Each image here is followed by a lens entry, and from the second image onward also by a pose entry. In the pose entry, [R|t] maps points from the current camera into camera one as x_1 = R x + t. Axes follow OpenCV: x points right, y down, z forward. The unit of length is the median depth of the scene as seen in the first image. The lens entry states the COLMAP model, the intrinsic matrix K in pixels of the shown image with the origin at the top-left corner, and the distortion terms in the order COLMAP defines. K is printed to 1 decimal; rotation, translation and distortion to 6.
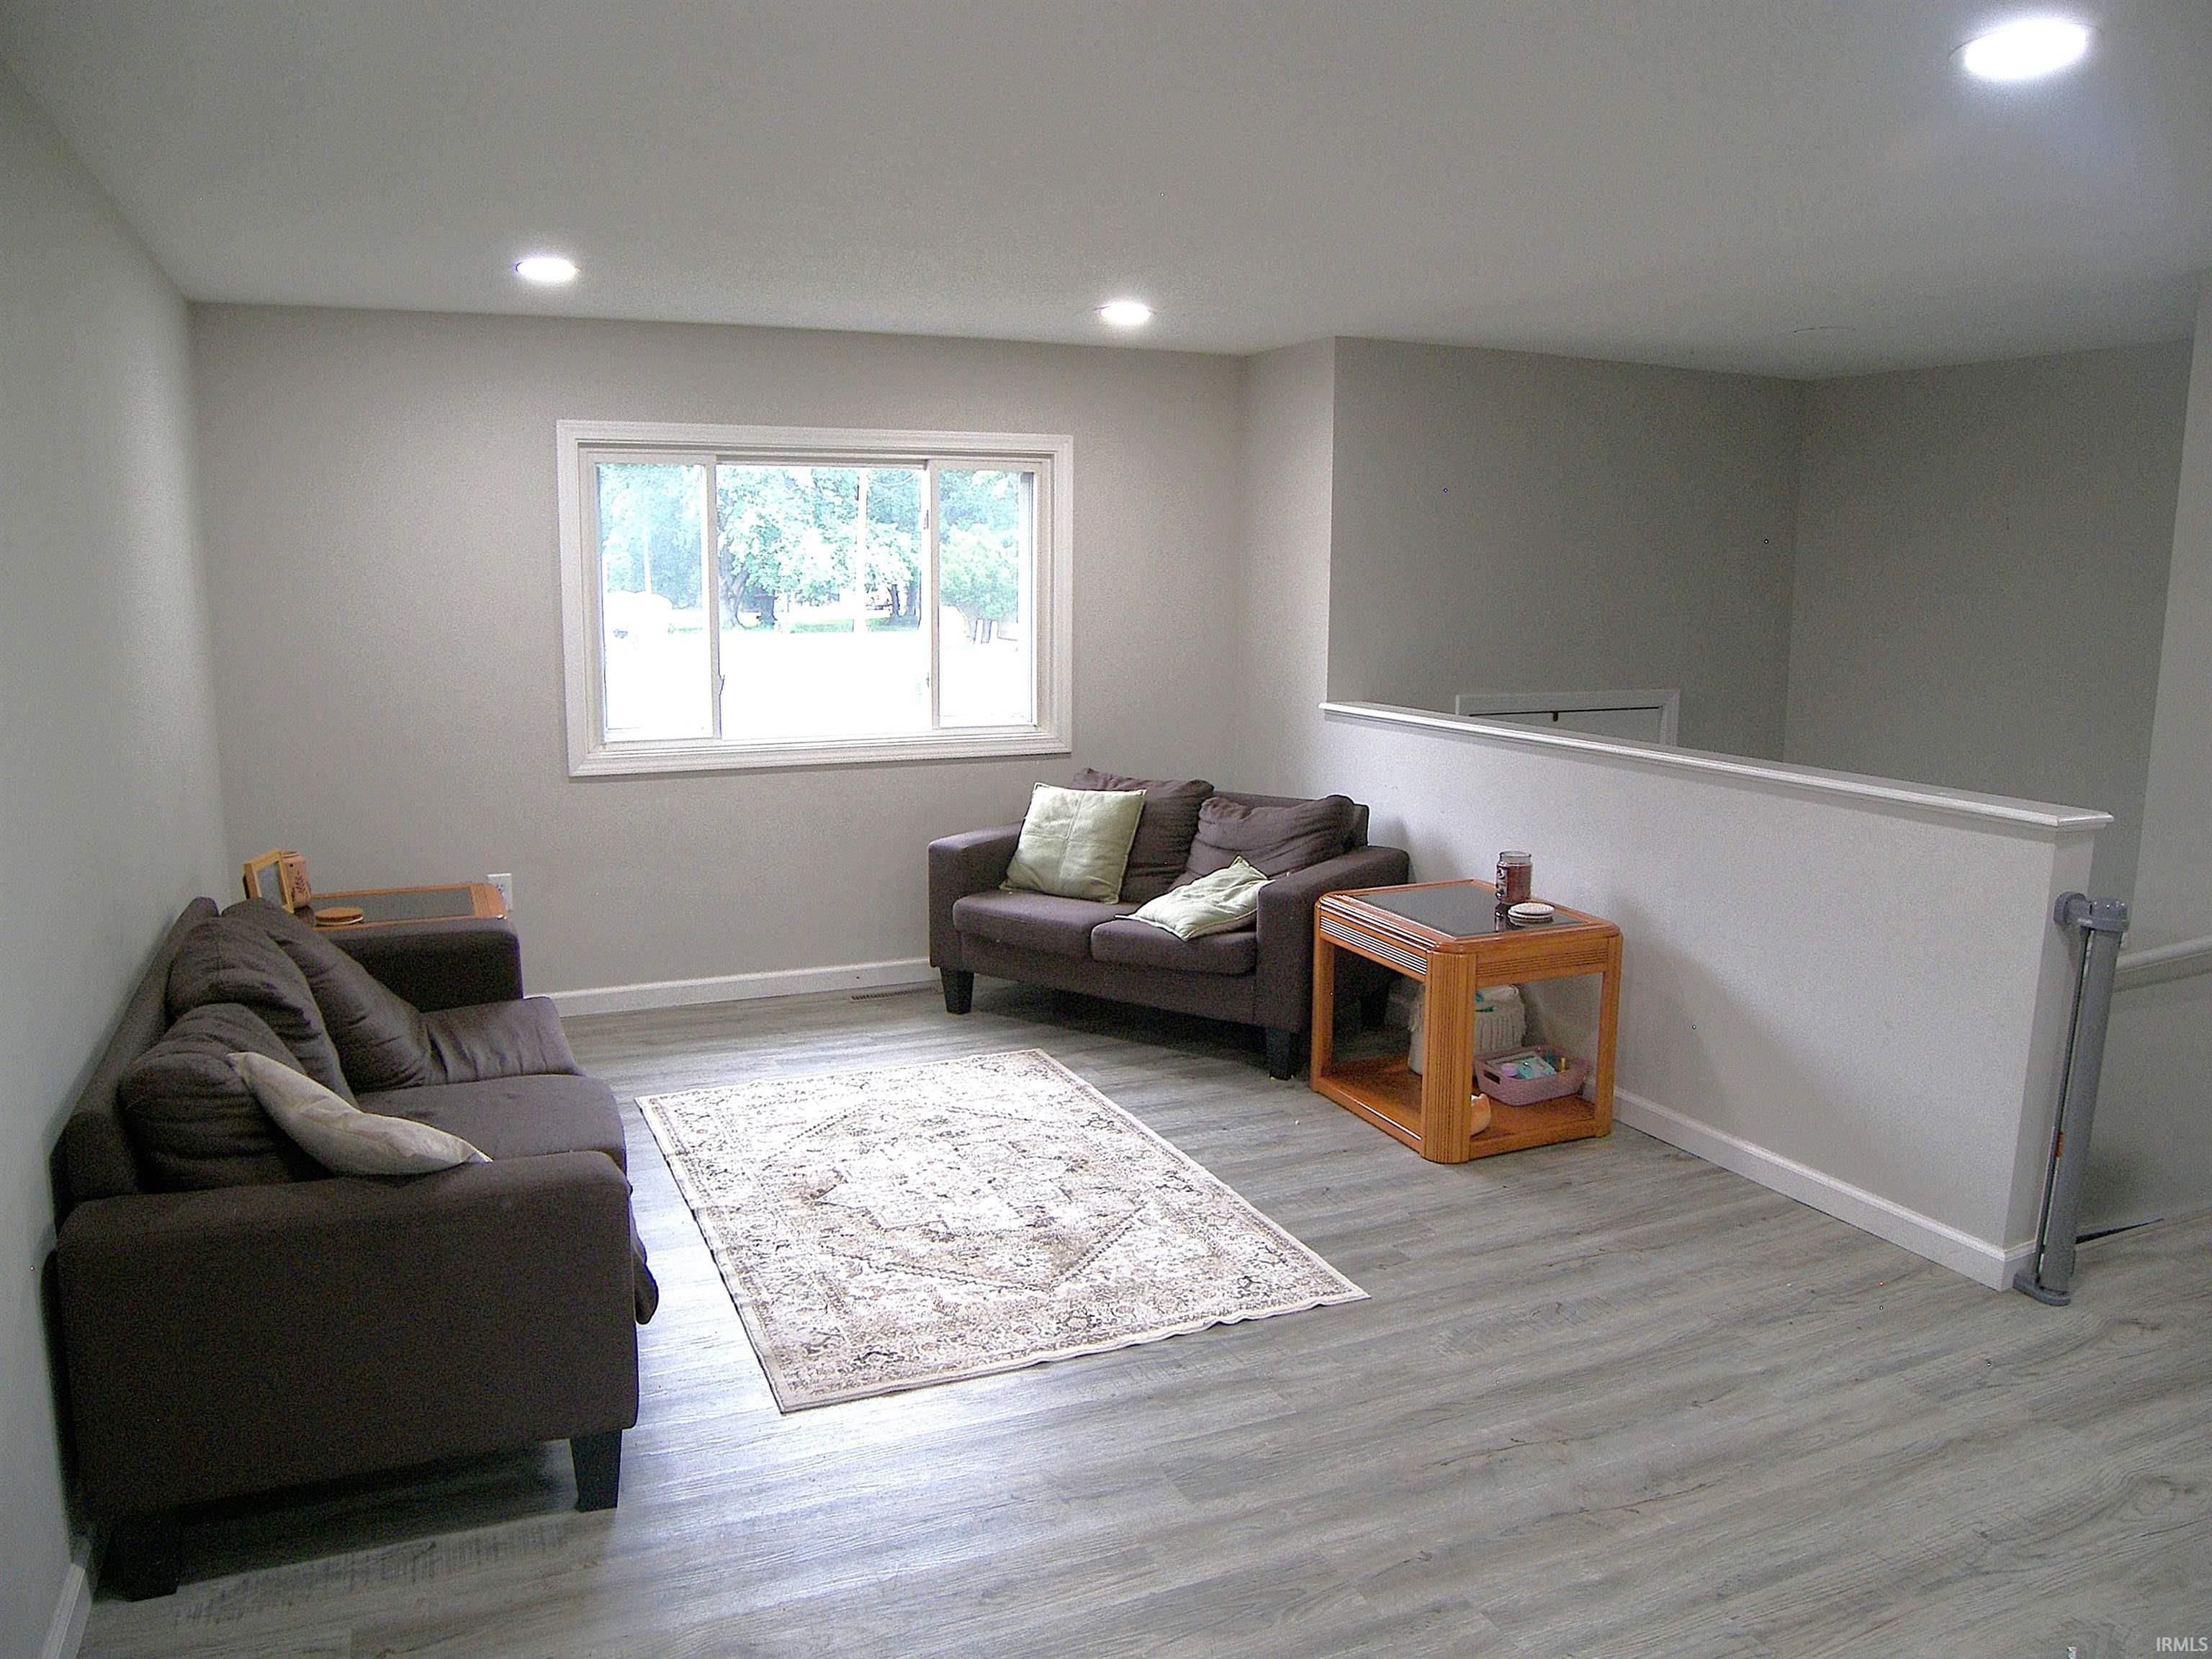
lens RADIAL K [[1569.3, 0, 1106.0], [0, 1569.3, 829.5], [0, 0, 1]] dist [-0.142339, 0.105001]
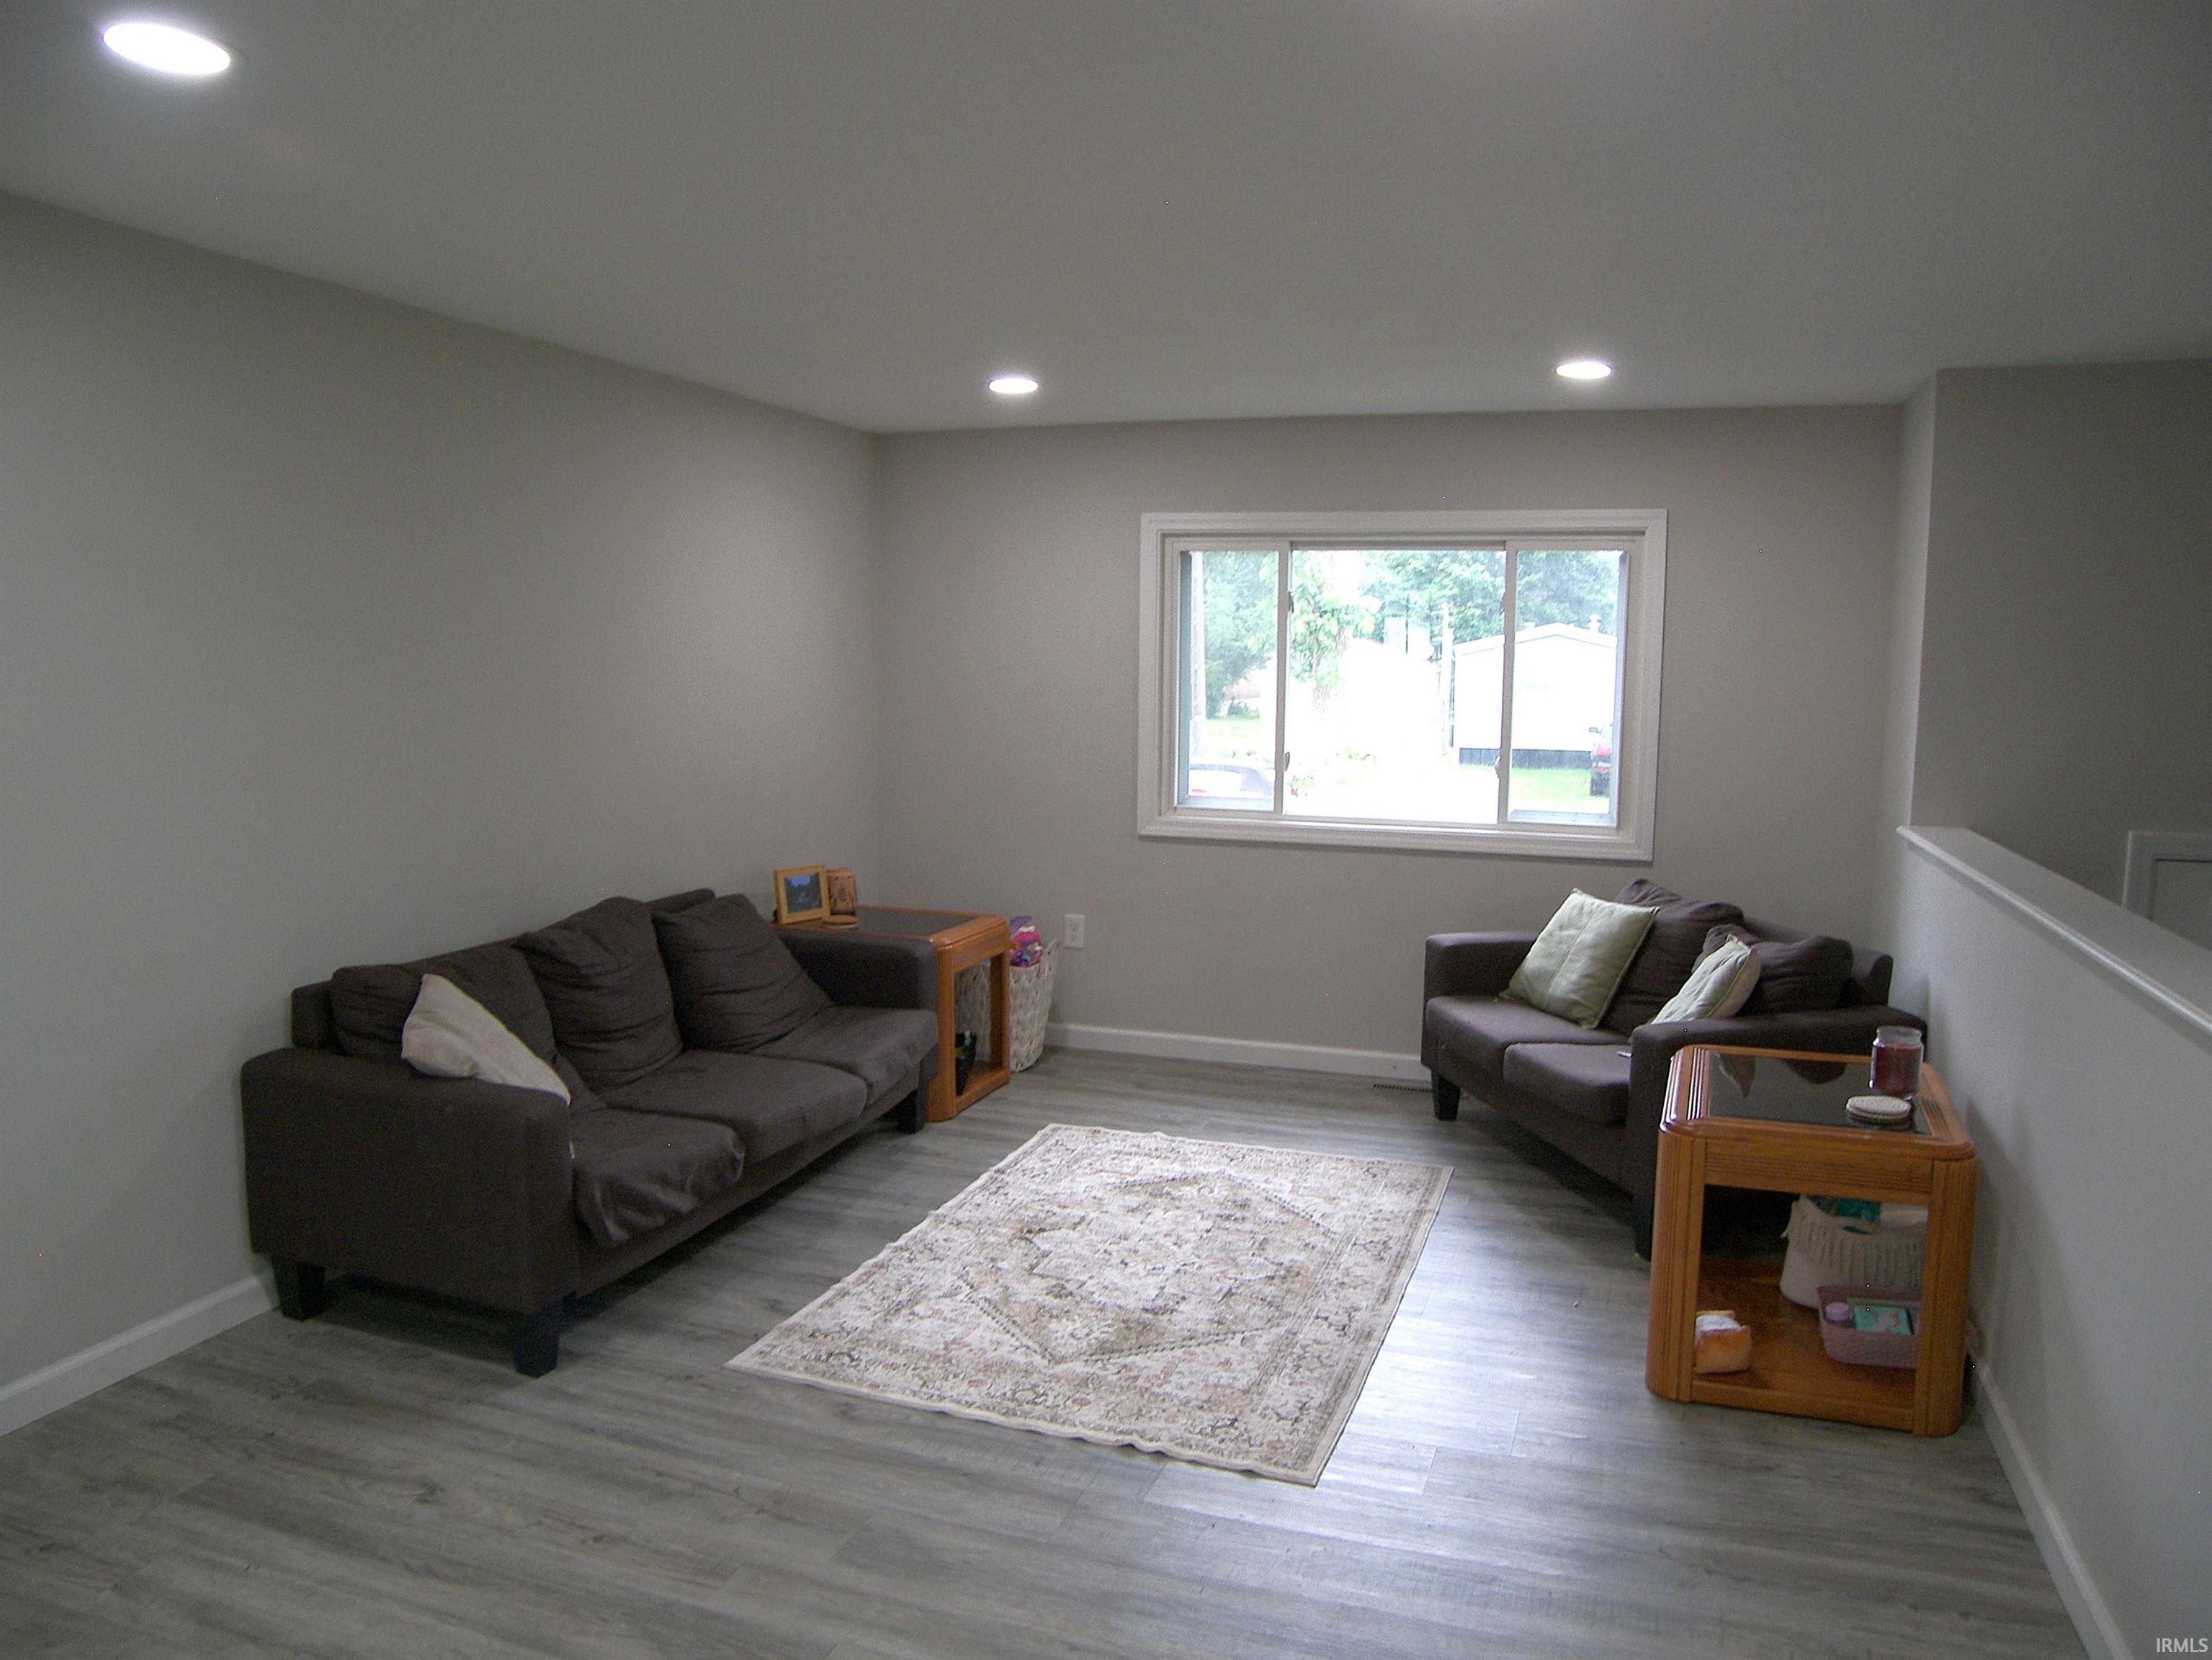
lens RADIAL K [[1569.5, 0, 1106.0], [0, 1569.5, 830.0], [0, 0, 1]] dist [-0.142339, 0.105001]
pose [[0.731538, 0.080559, -0.677025, 0.400644], [-0.119415, 0.992785, -0.010900, -0.023216], [0.671262, 0.088821, 0.735879, 0.163924]]
